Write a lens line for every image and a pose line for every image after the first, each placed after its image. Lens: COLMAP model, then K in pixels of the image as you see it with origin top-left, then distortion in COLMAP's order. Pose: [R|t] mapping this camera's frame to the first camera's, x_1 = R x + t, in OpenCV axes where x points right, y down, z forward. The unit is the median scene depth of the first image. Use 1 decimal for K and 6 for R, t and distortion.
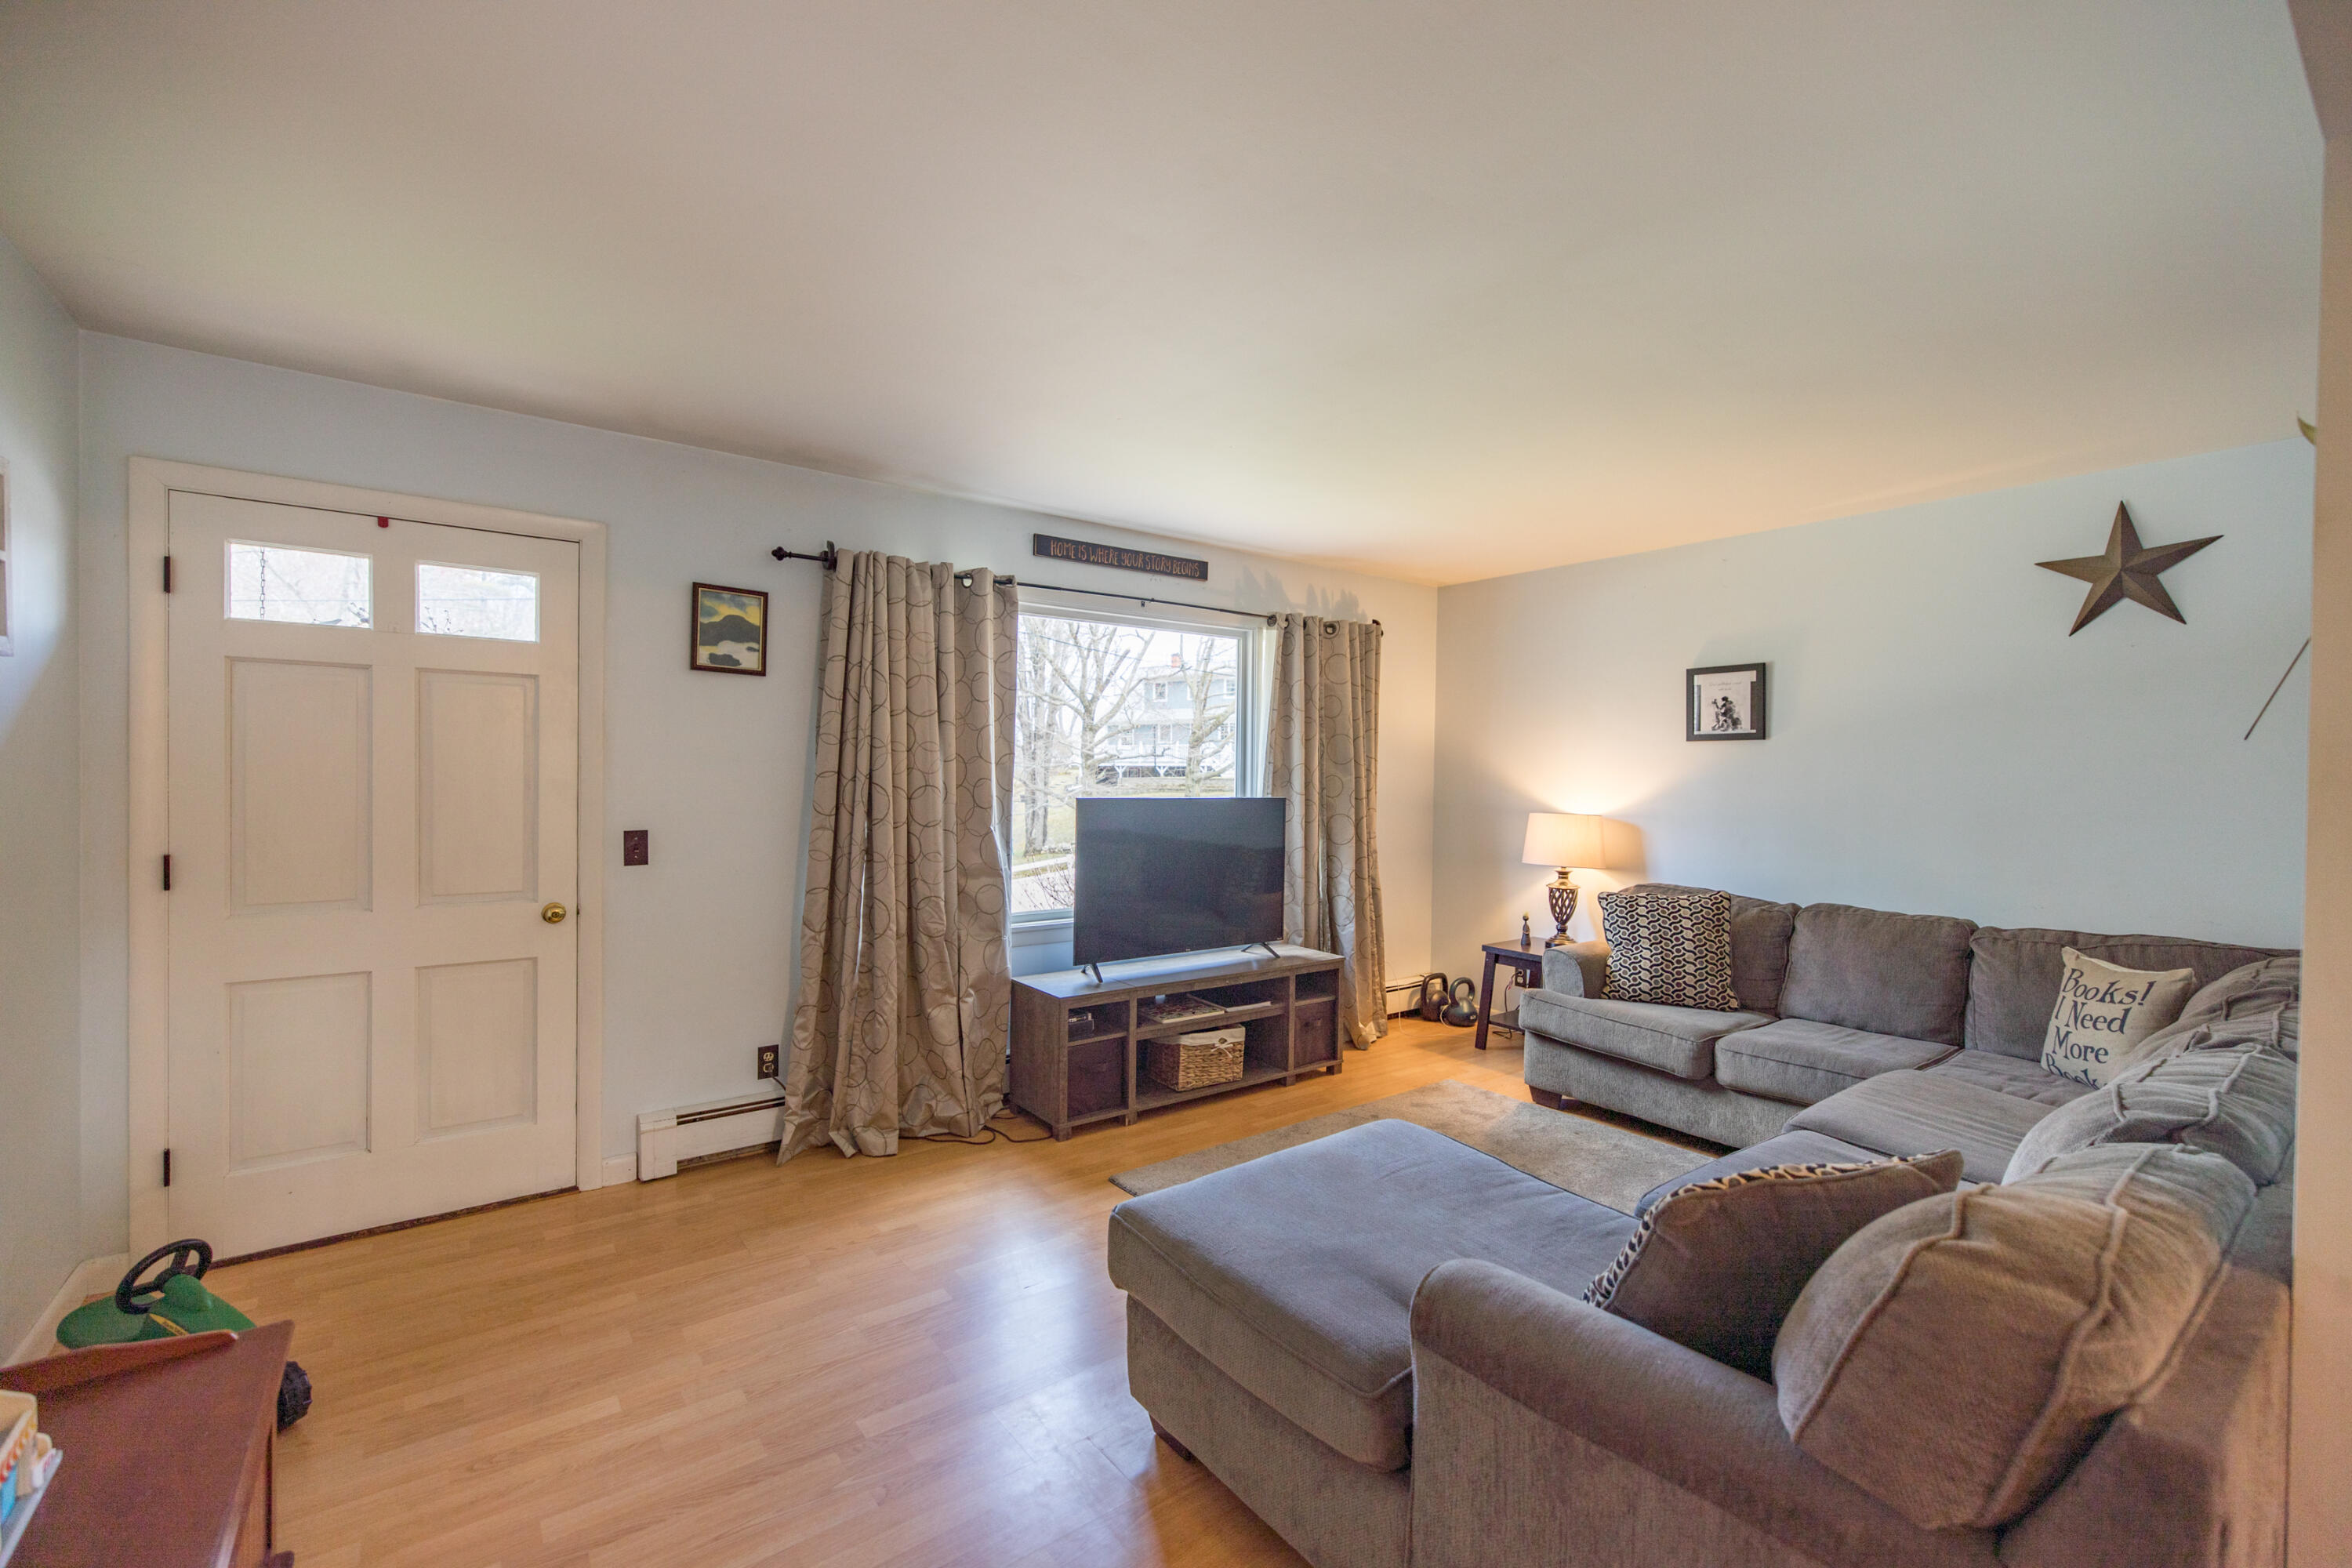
lens RADIAL K [[1035.7, 0, 1187.1], [0, 1035.7, 774.4], [0, 0, 1]] dist [-0.000209, 0.000087]
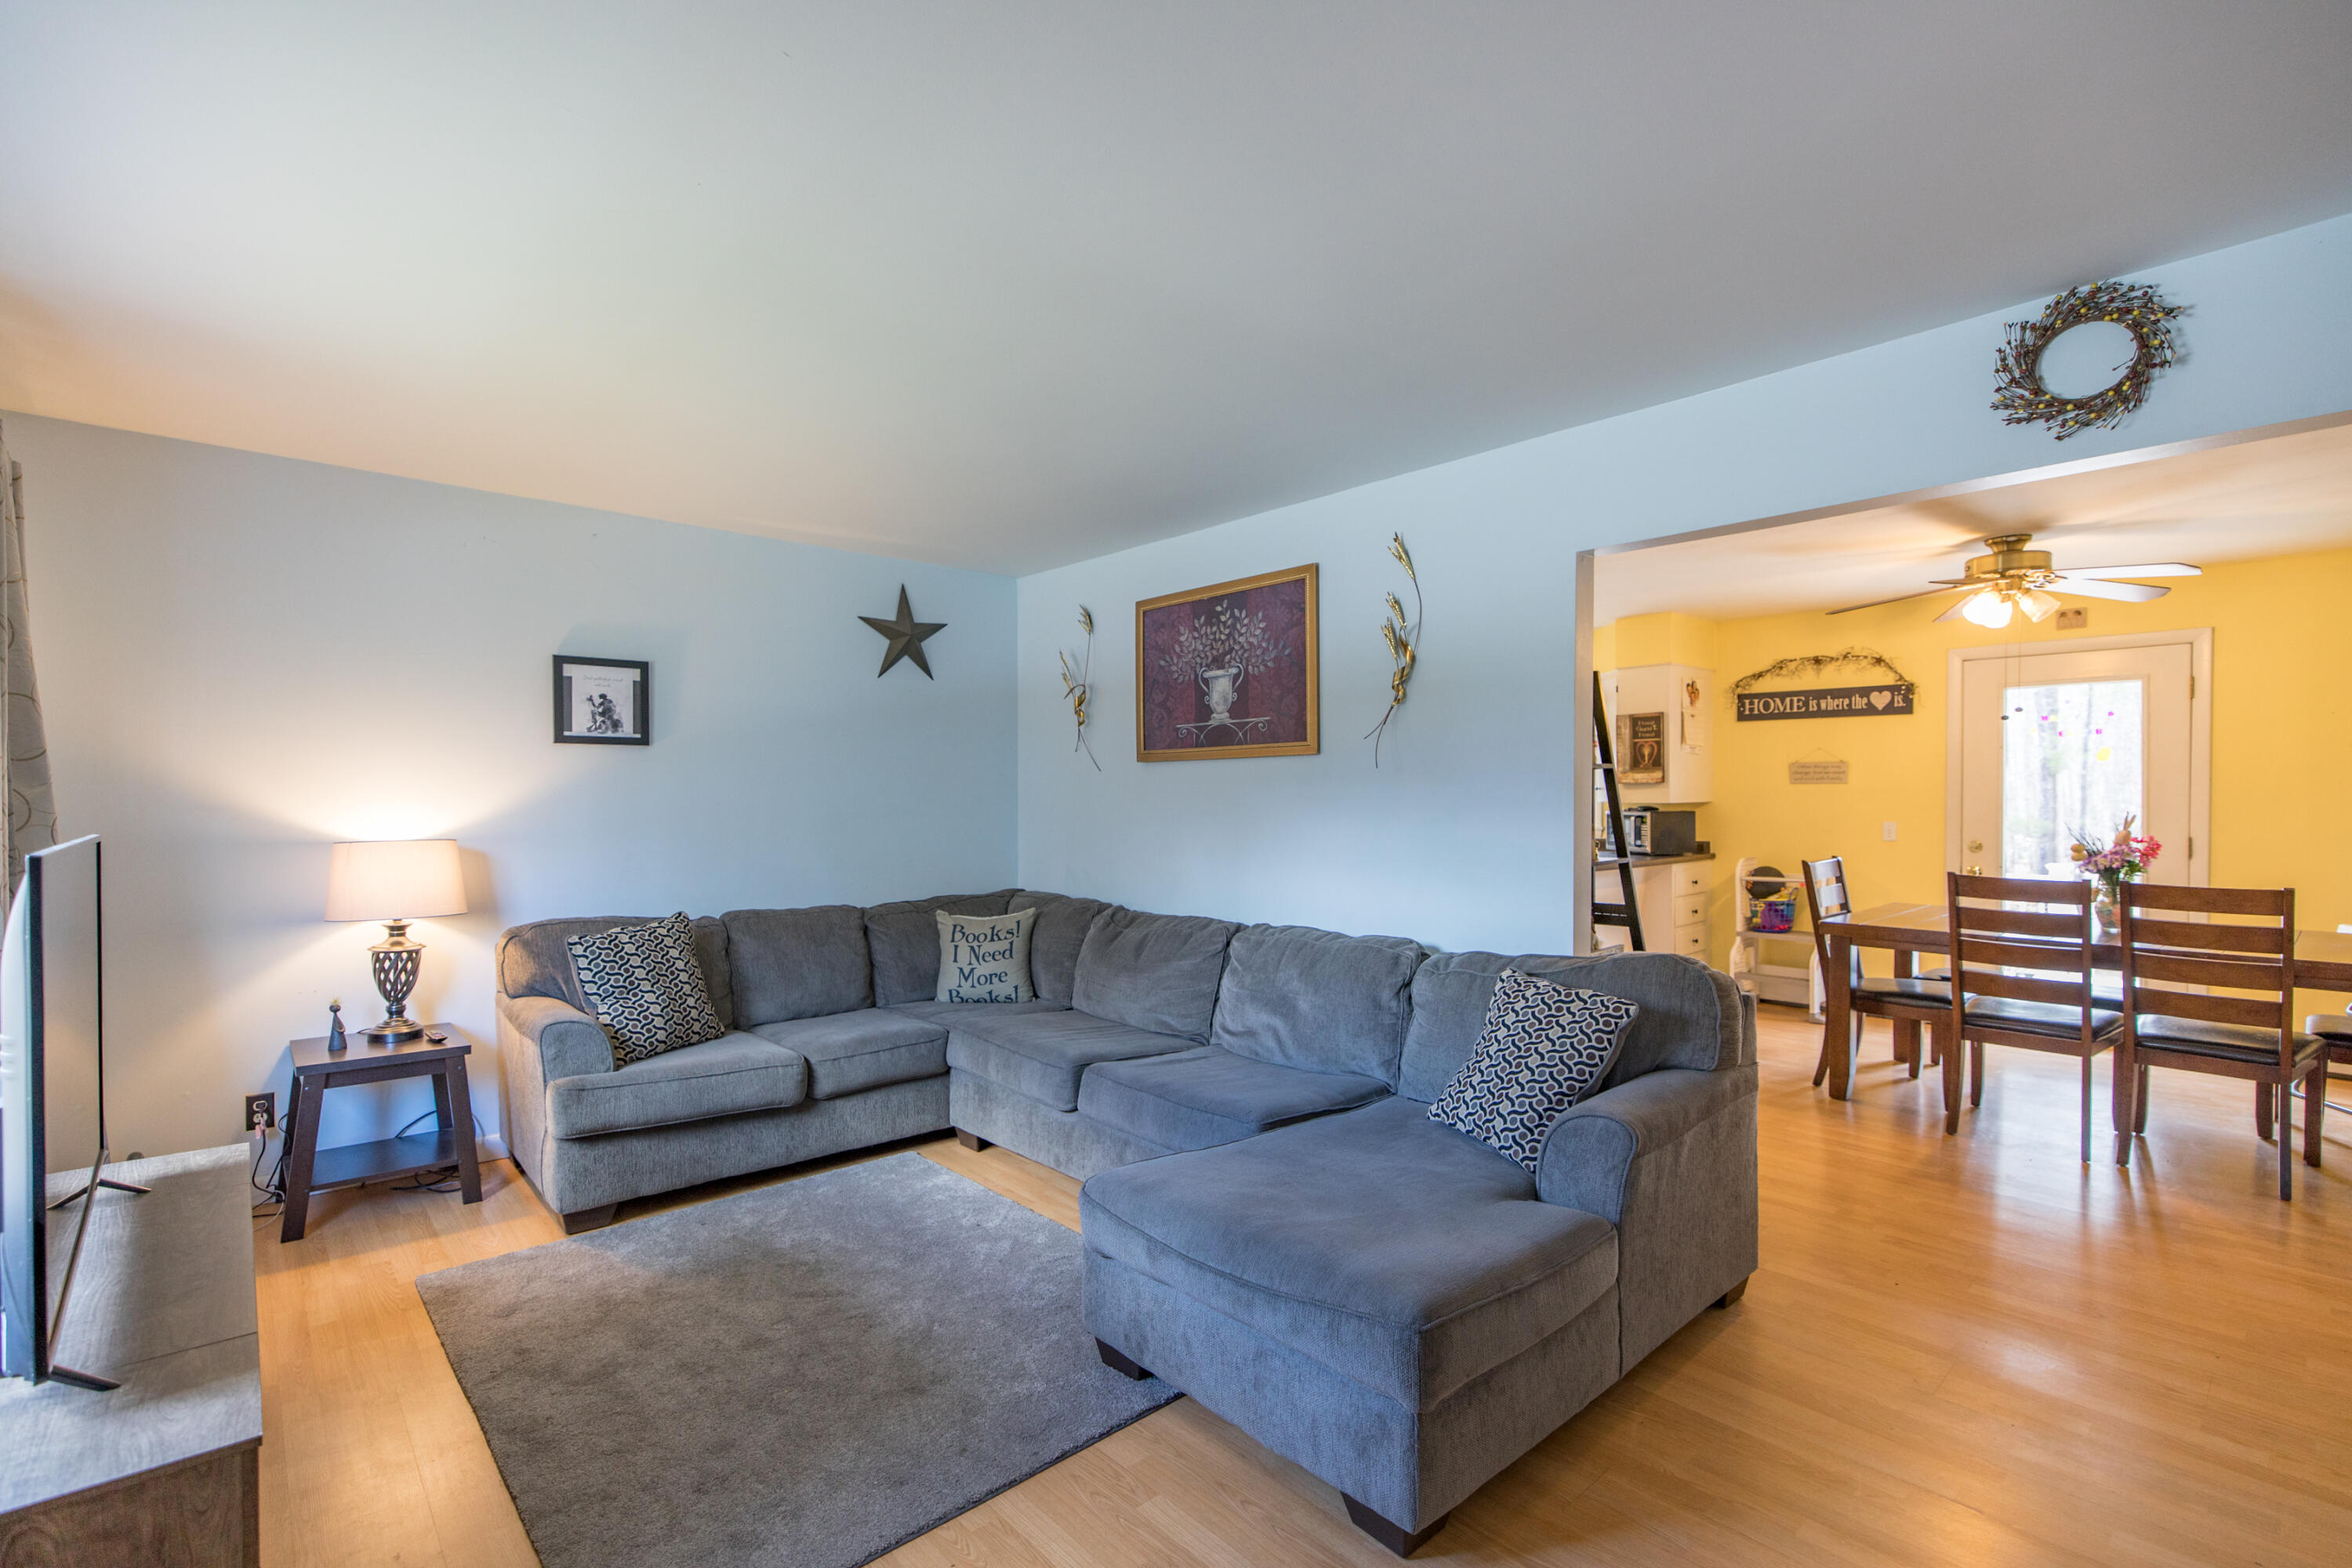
lens RADIAL K [[1035.7, 0, 1186.4], [0, 1035.7, 799.9], [0, 0, 1]] dist [-0.000209, 0.000087]
pose [[-0.087587, -0.010086, 0.996106, -0.394747], [0.003596, 0.999939, 0.010441, 0.006601], [-0.996150, 0.004497, -0.087545, 0.596087]]
